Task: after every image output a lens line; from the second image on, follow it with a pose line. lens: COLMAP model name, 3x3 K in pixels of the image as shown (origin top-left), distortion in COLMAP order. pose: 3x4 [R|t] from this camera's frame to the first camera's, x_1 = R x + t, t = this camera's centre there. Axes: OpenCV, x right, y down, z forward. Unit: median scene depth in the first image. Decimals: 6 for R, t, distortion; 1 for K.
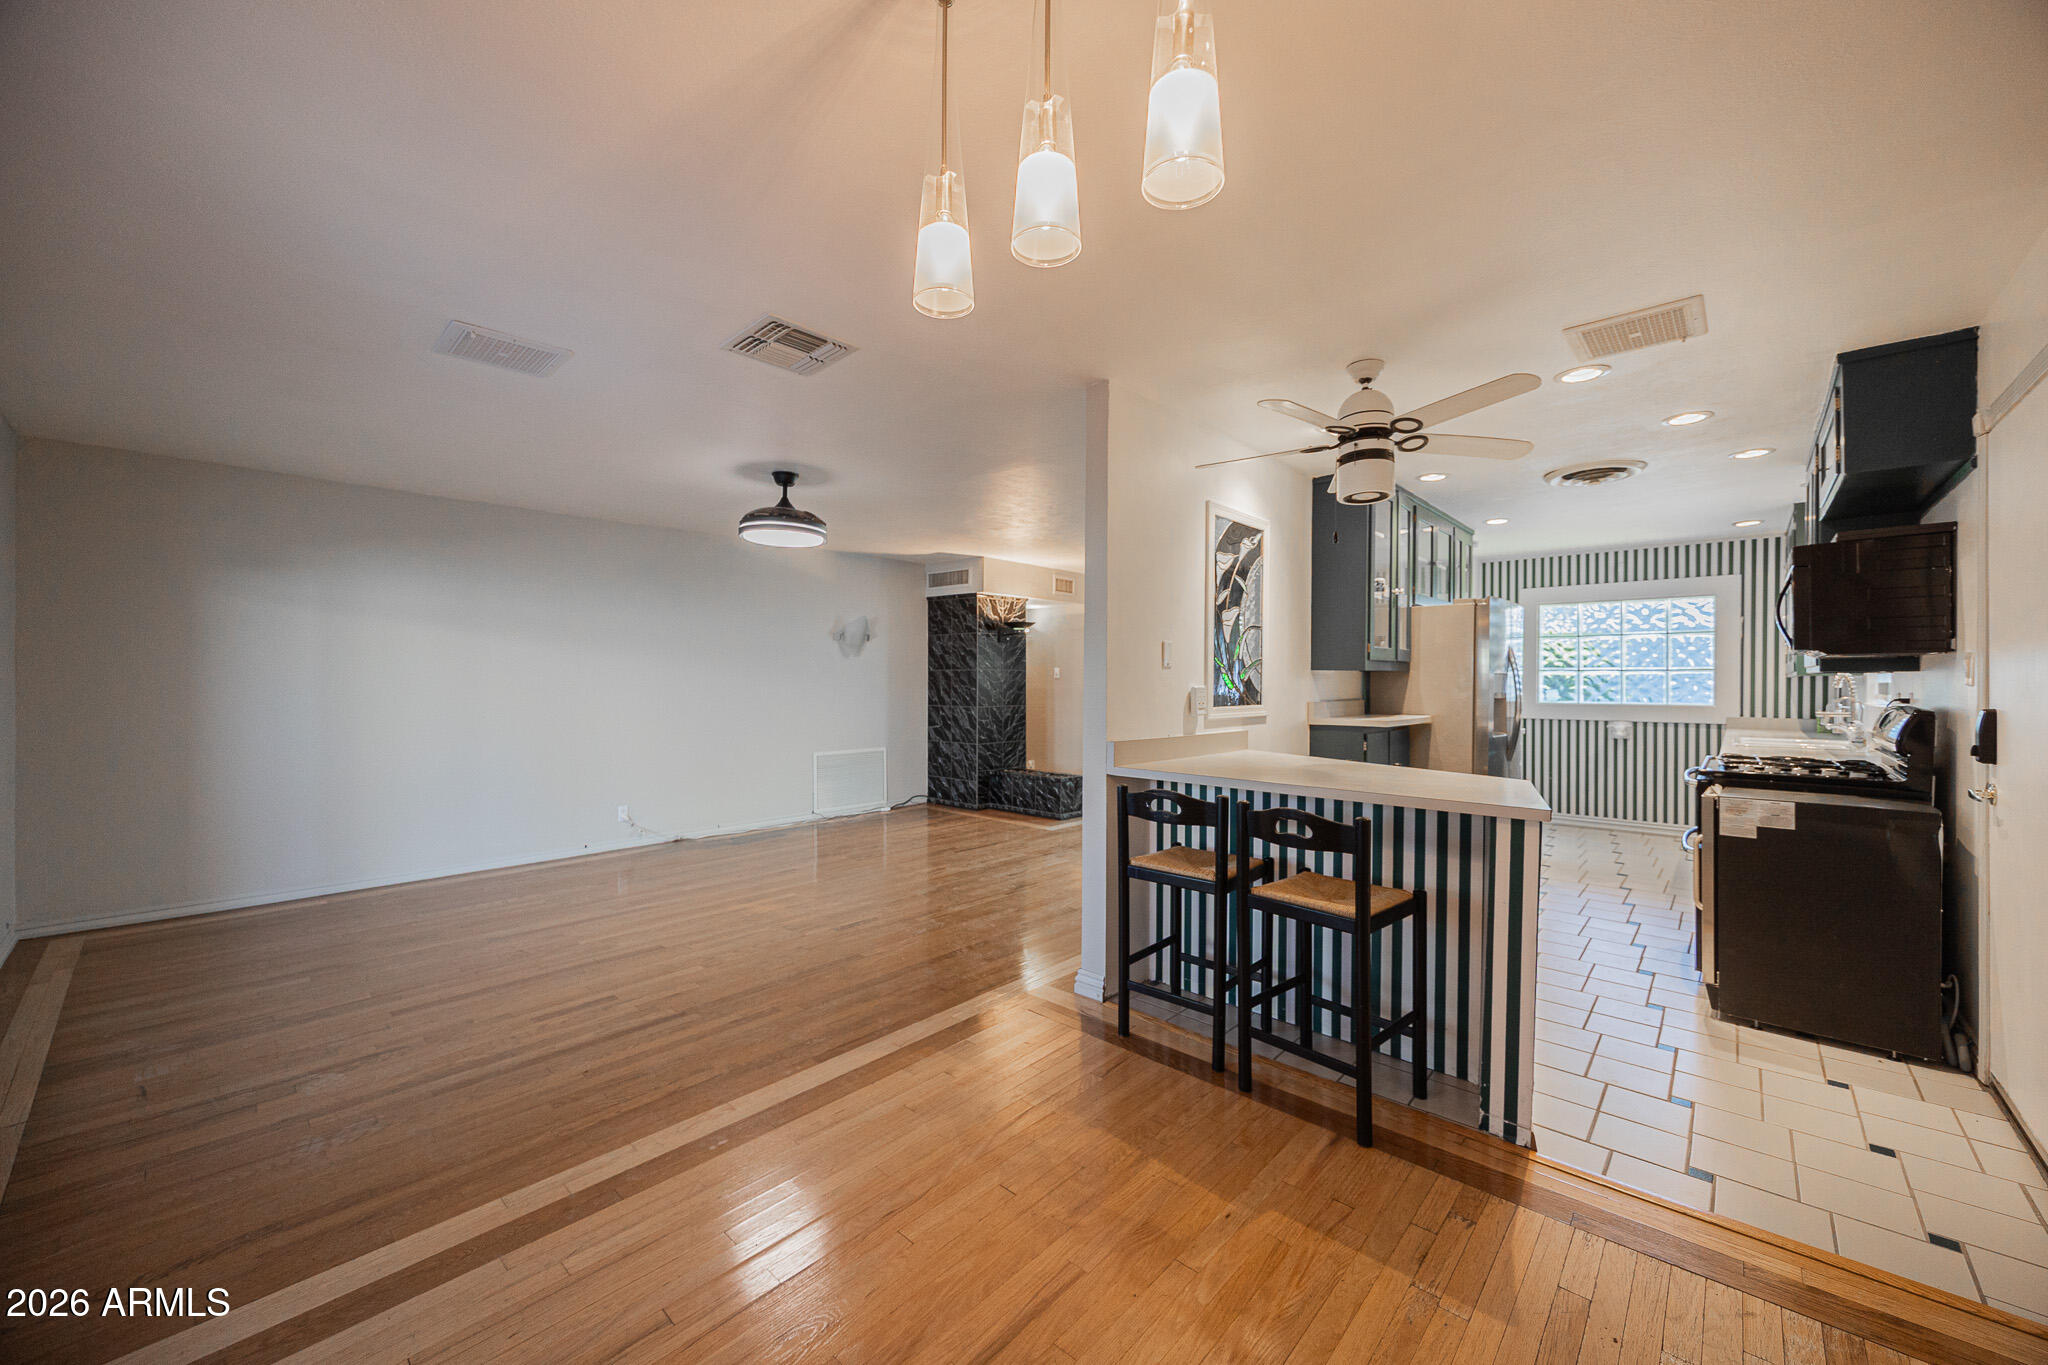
lens RADIAL K [[777.8, 0, 1029.3], [0, 777.8, 682.6], [0, 0, 1]] dist [-0.000906, -0.000093]
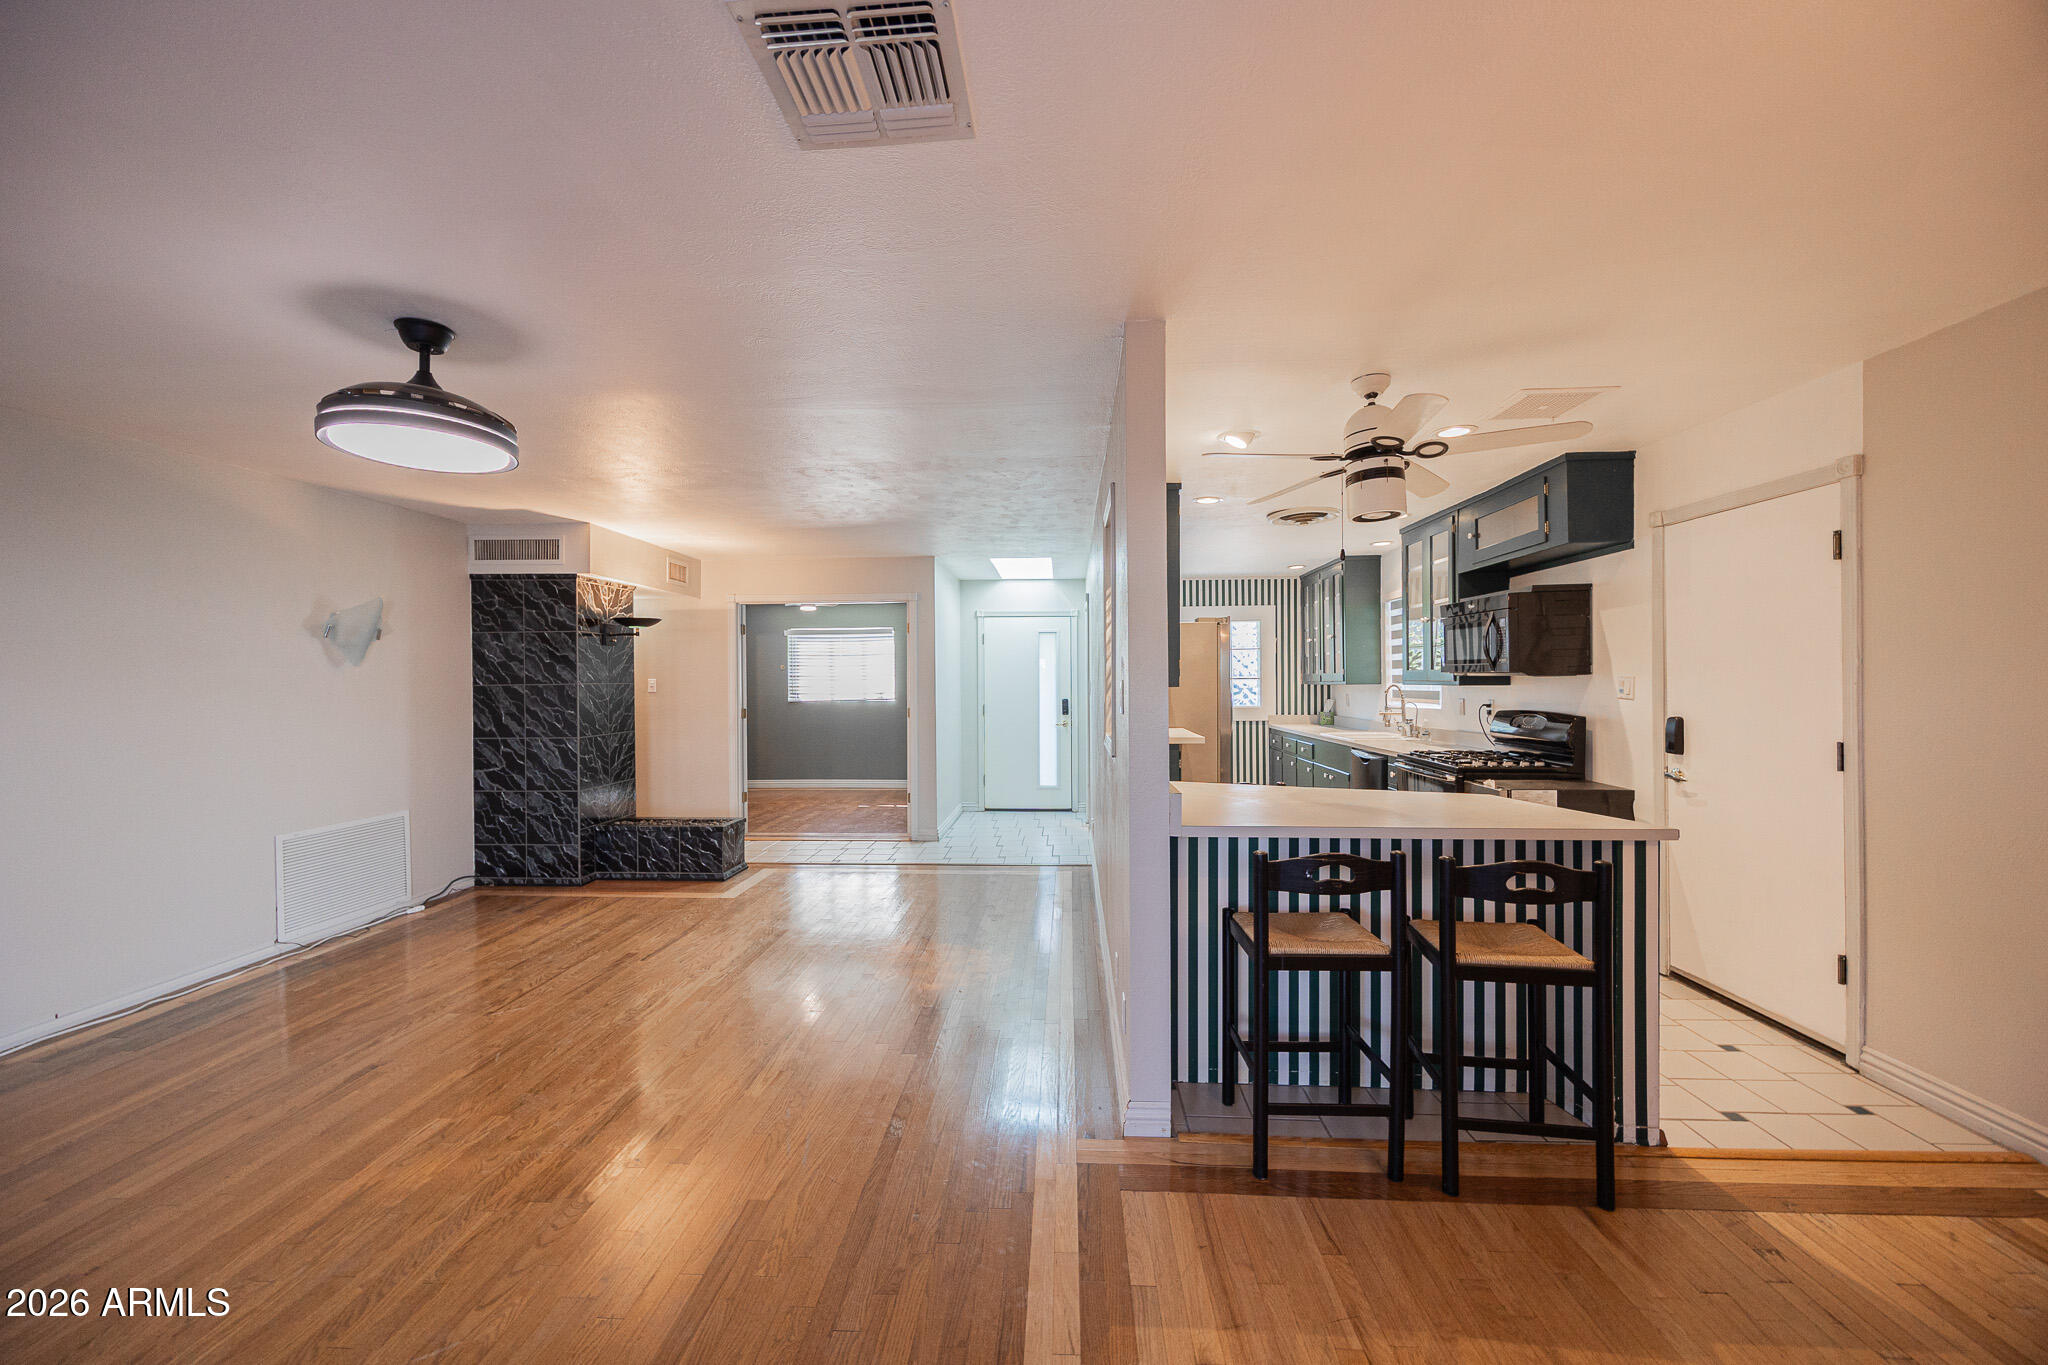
lens RADIAL K [[787.7, 0, 1025.8], [0, 787.7, 679.7], [0, 0, 1]] dist [-0.000771, 0.000019]
pose [[0.775238, -0.008231, 0.631615, -0.229335], [0.011573, 0.999932, -0.001173, -0.017263], [-0.631563, 0.008220, 0.775281, 0.224685]]
